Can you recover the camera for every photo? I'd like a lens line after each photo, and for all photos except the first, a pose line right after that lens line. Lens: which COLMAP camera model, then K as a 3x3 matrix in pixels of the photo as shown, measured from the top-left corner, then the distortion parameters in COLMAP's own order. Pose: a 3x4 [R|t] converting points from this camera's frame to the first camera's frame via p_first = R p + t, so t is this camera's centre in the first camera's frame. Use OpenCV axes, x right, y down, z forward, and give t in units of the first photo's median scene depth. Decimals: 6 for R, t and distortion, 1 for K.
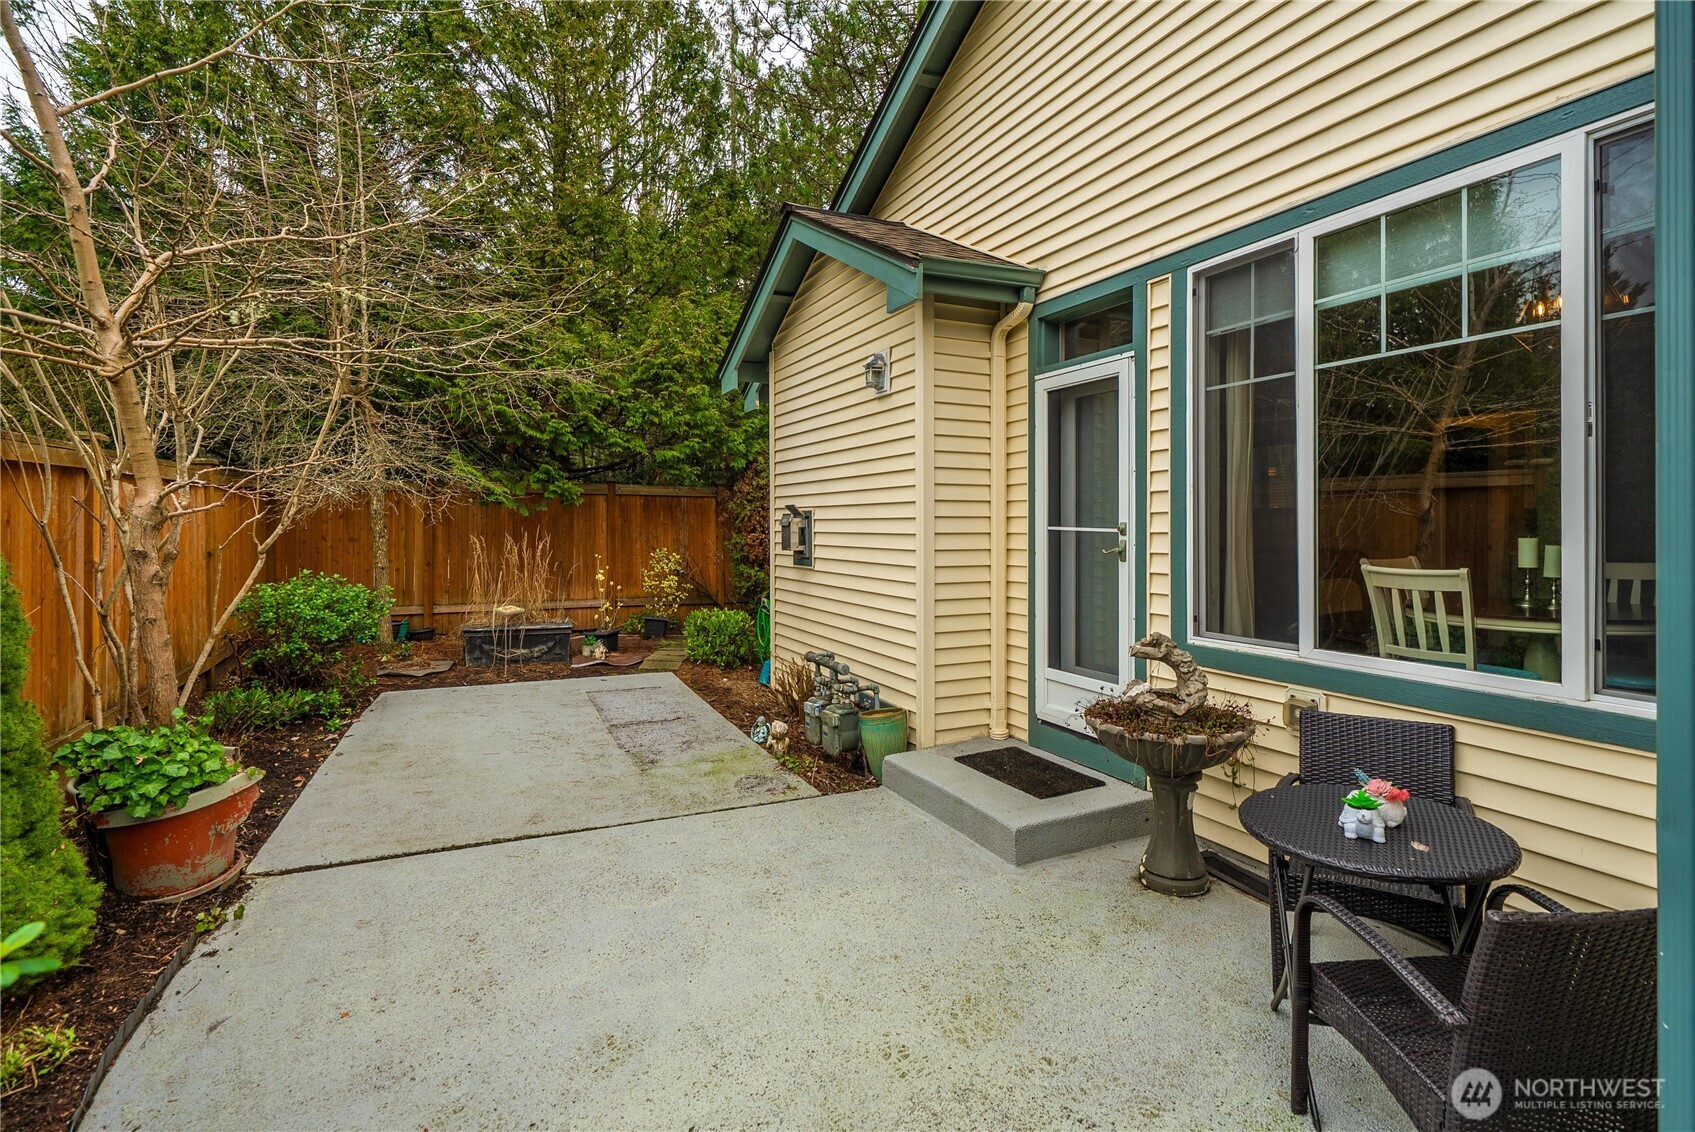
lens RADIAL K [[822.9, 0, 850.7], [0, 822.9, 521.5], [0, 0, 1]] dist [0.004626, 0.000532]
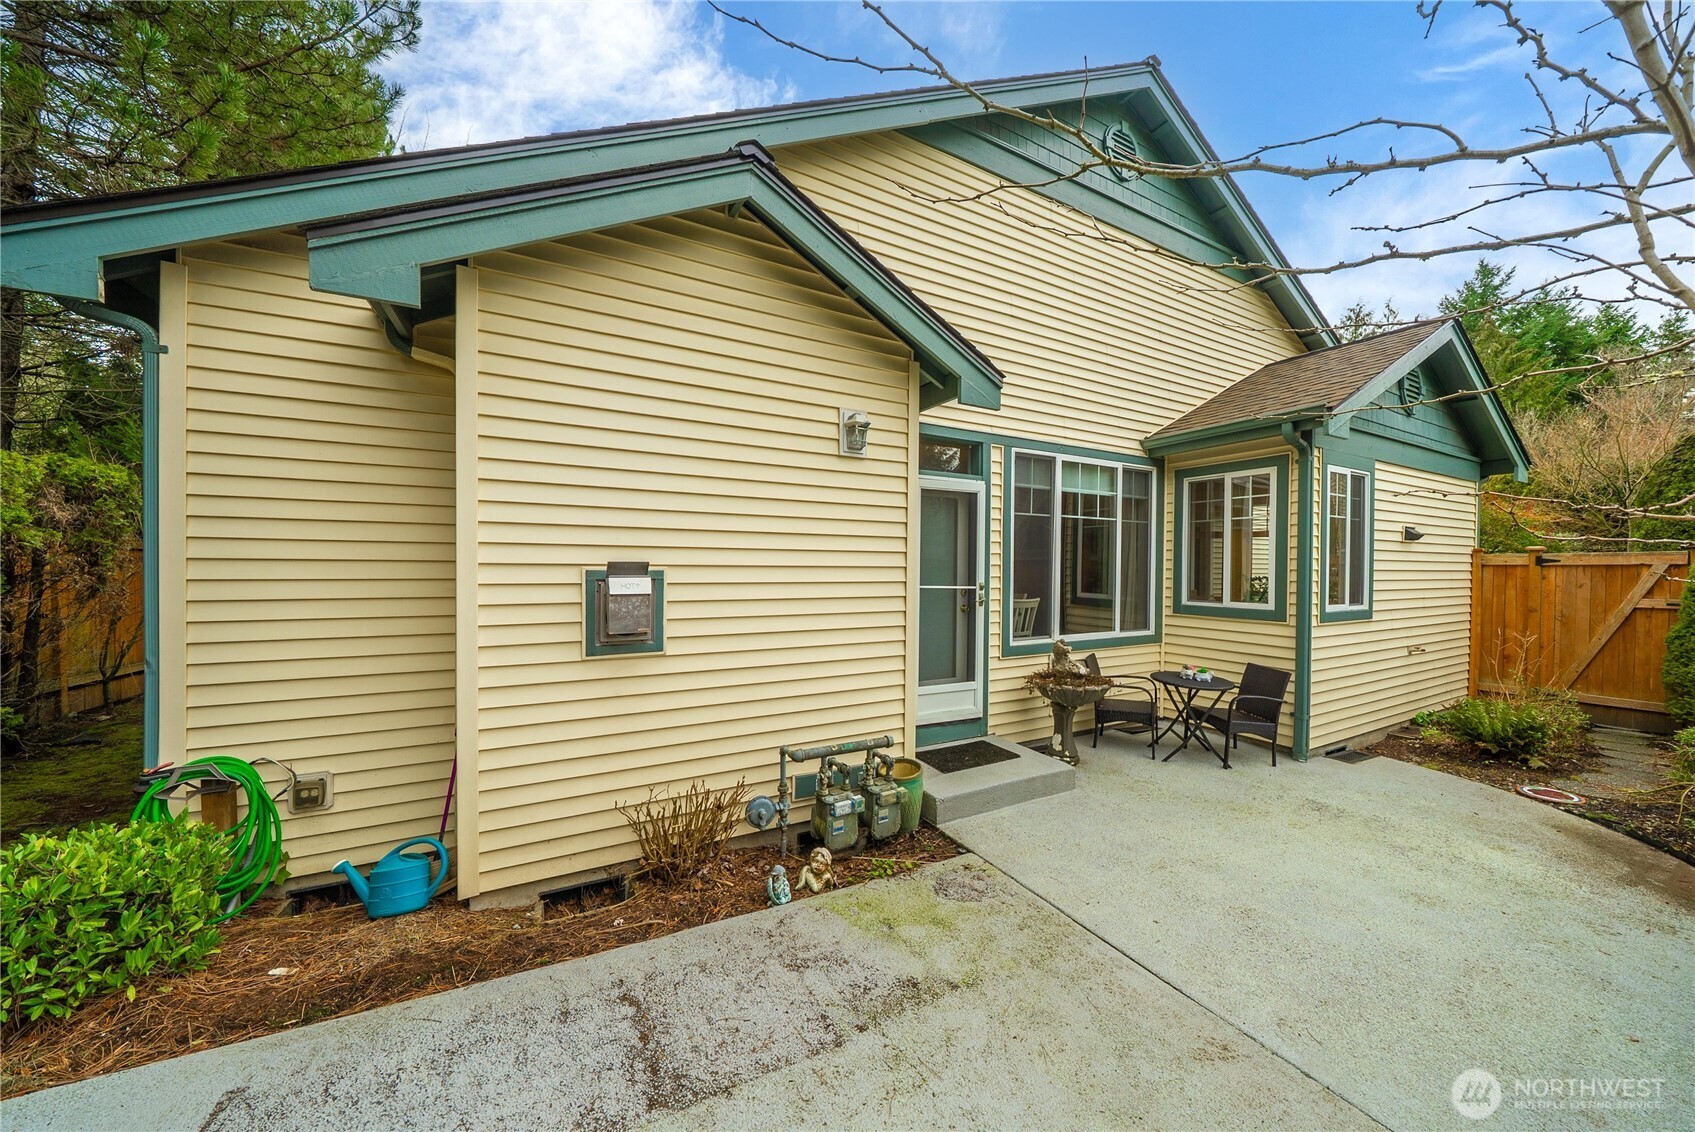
lens RADIAL K [[581.3, 0, 849.7], [0, 581.3, 571.0], [0, 0, 1]] dist [-0.009115, 0.000340]
pose [[-0.053475, -0.008296, 0.998535, -0.663556], [-0.010395, 0.999916, 0.007751, -0.022730], [-0.998515, -0.009965, -0.053557, 1.059822]]
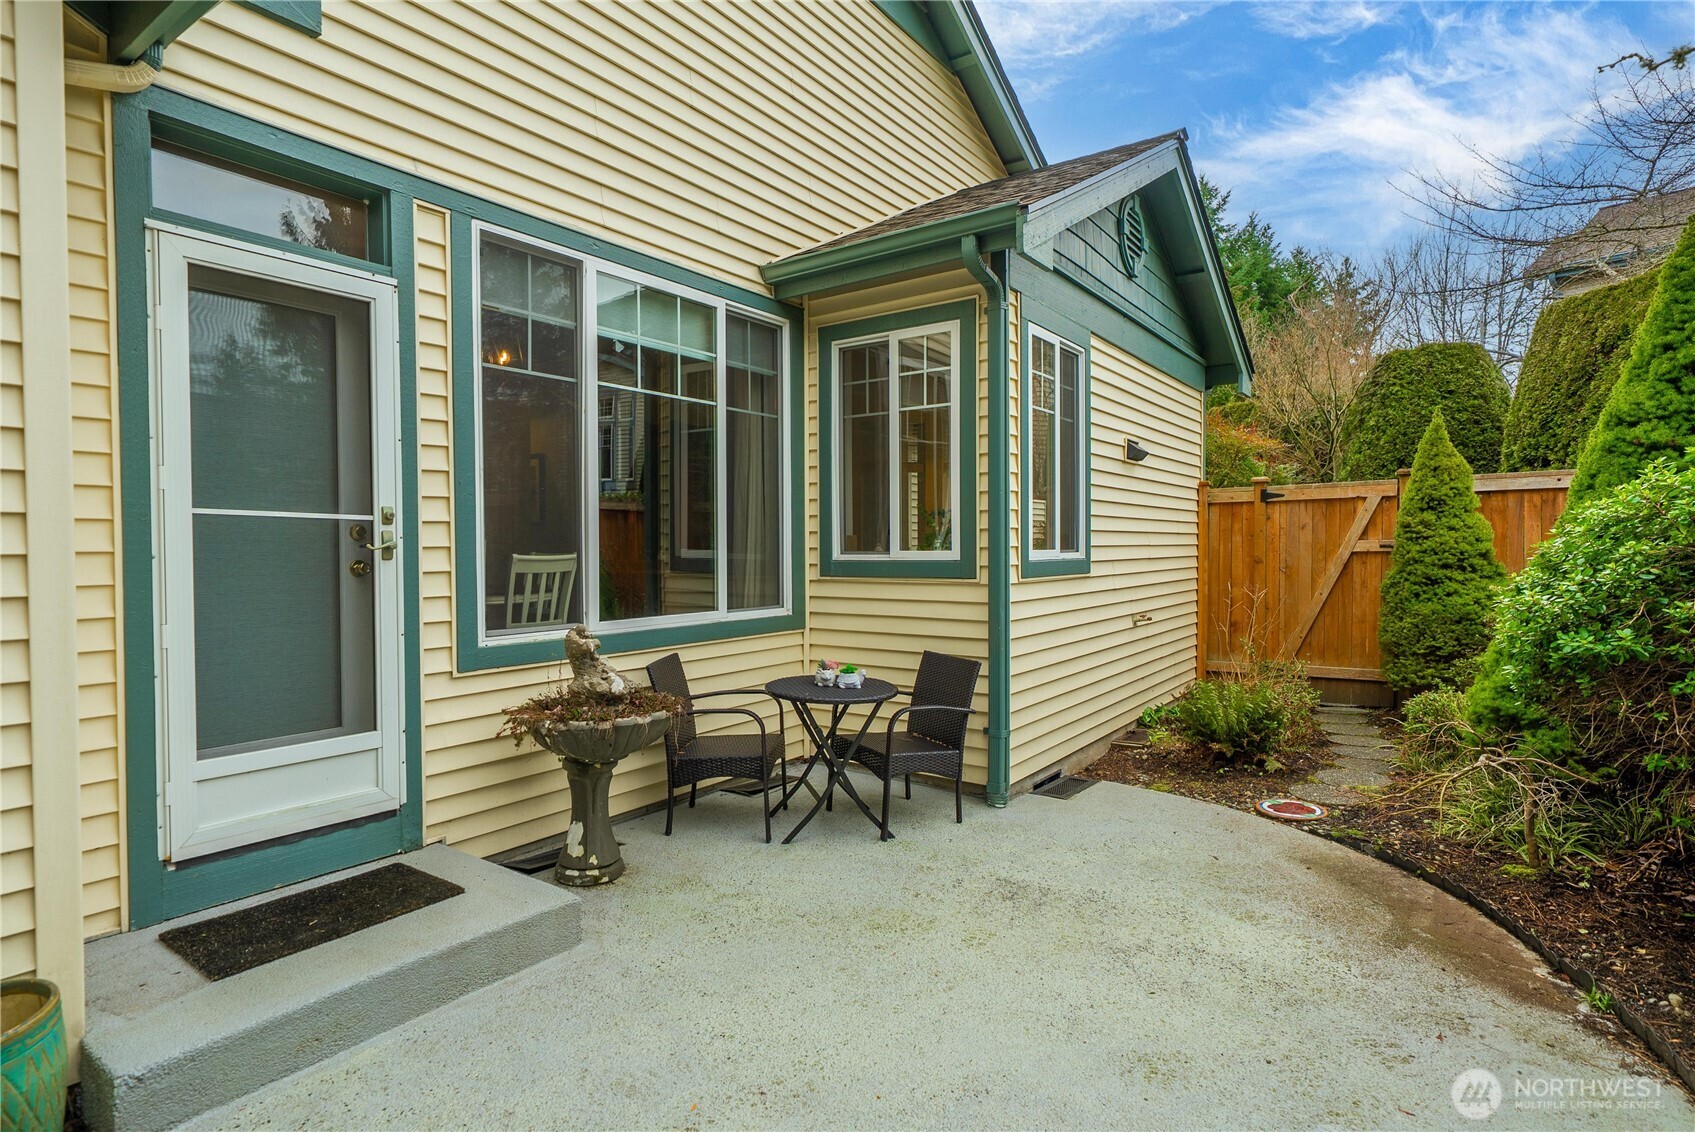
lens RADIAL K [[882.8, 0, 847.5], [0, 882.8, 566.0], [0, 0, 1]] dist [-0.000159, -0.000385]
pose [[-0.485913, -0.015629, 0.873867, -0.447466], [0.004621, 0.999780, 0.020450, 0.031710], [-0.873995, 0.013975, -0.485734, 0.818487]]
